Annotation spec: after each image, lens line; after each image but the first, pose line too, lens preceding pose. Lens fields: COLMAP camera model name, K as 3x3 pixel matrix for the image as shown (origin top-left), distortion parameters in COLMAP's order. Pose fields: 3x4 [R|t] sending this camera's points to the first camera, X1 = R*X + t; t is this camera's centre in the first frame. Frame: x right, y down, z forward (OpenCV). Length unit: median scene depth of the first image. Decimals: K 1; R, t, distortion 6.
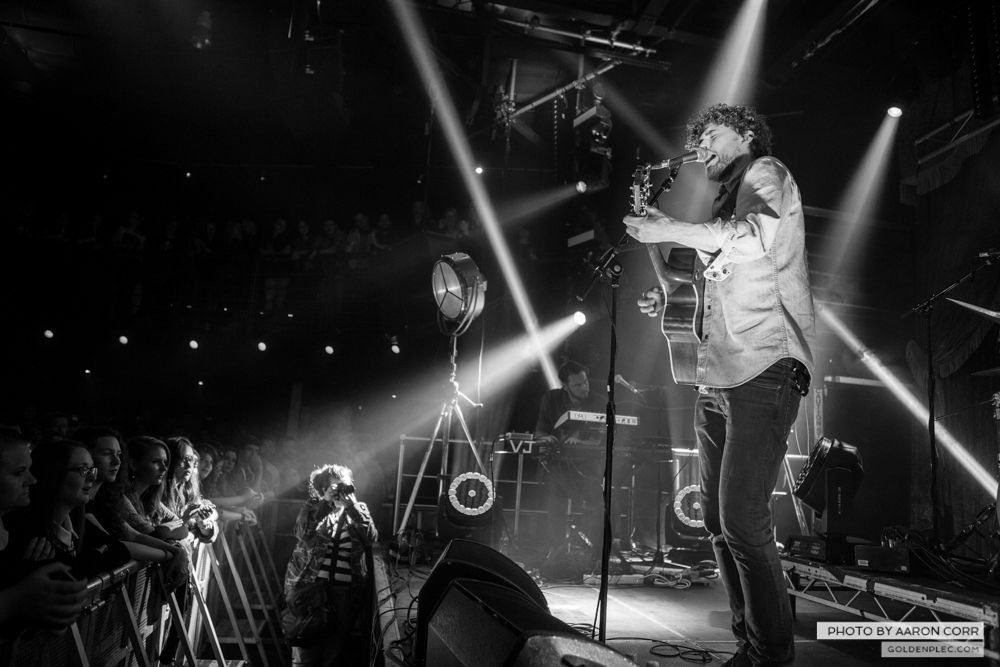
lens RADIAL K [[690.4, 0, 496.9], [0, 690.4, 328.9], [0, 0, 1]] dist [-0.105110, 0.078341]
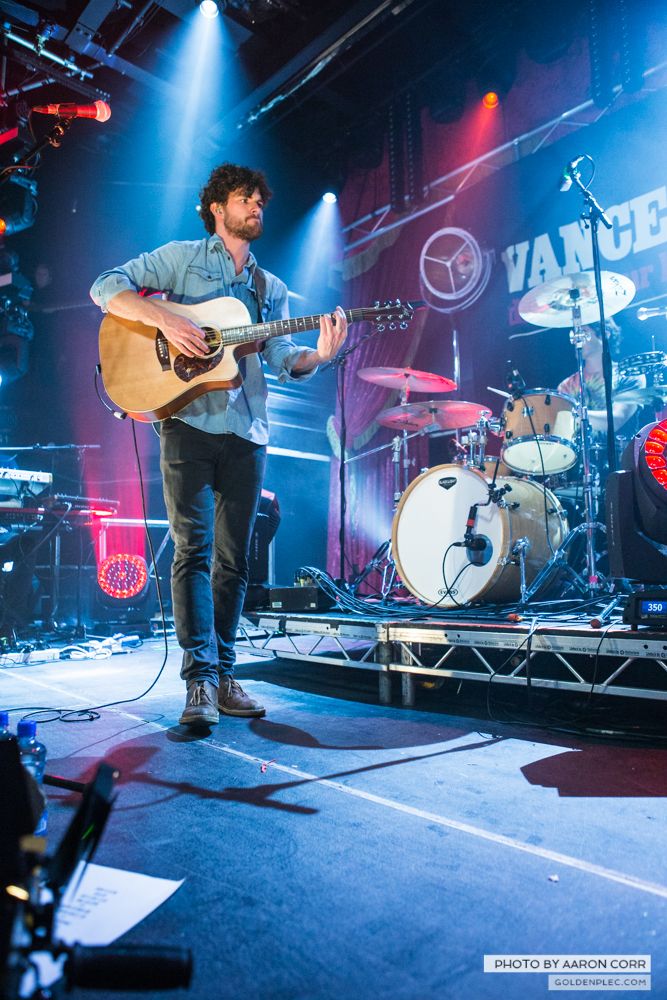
lens RADIAL K [[690.4, 0, 326.8], [0, 690.4, 502.1], [0, 0, 1]] dist [-0.105110, 0.078341]
pose [[0.857284, -0.019148, 0.514488, 0.041730], [-0.037306, 0.994371, 0.099170, 0.044603], [-0.513491, -0.104210, 0.851744, 0.051320]]
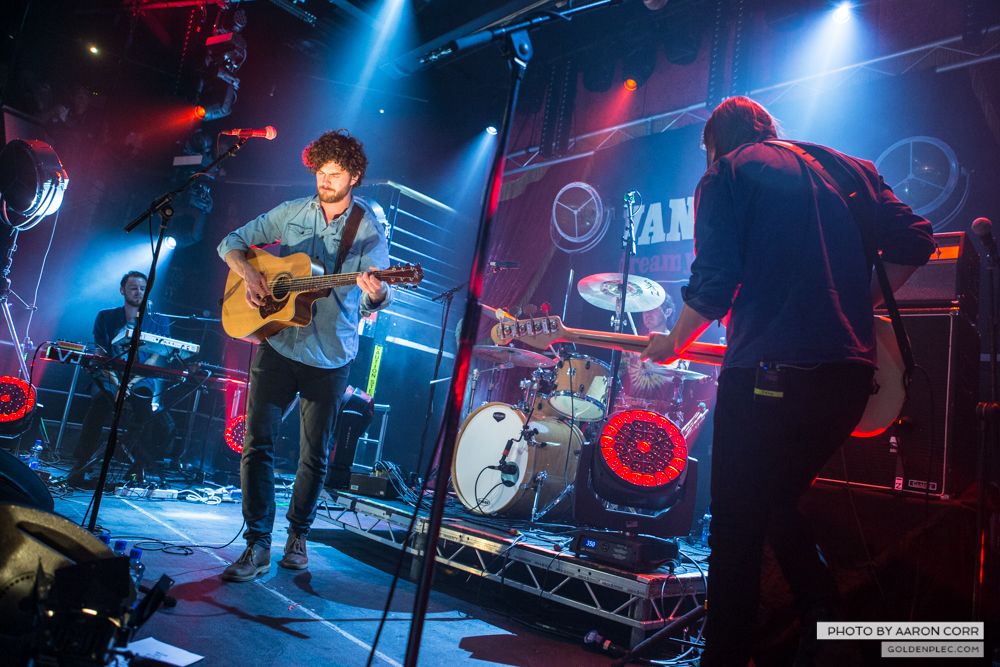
lens RADIAL K [[690.4, 0, 496.9], [0, 690.4, 328.9], [0, 0, 1]] dist [-0.105110, 0.078341]
pose [[0.837366, 0.159225, 0.522940, 0.026806], [-0.204765, 0.978352, 0.029993, -0.015216], [-0.506844, -0.132195, 0.851842, -0.085625]]
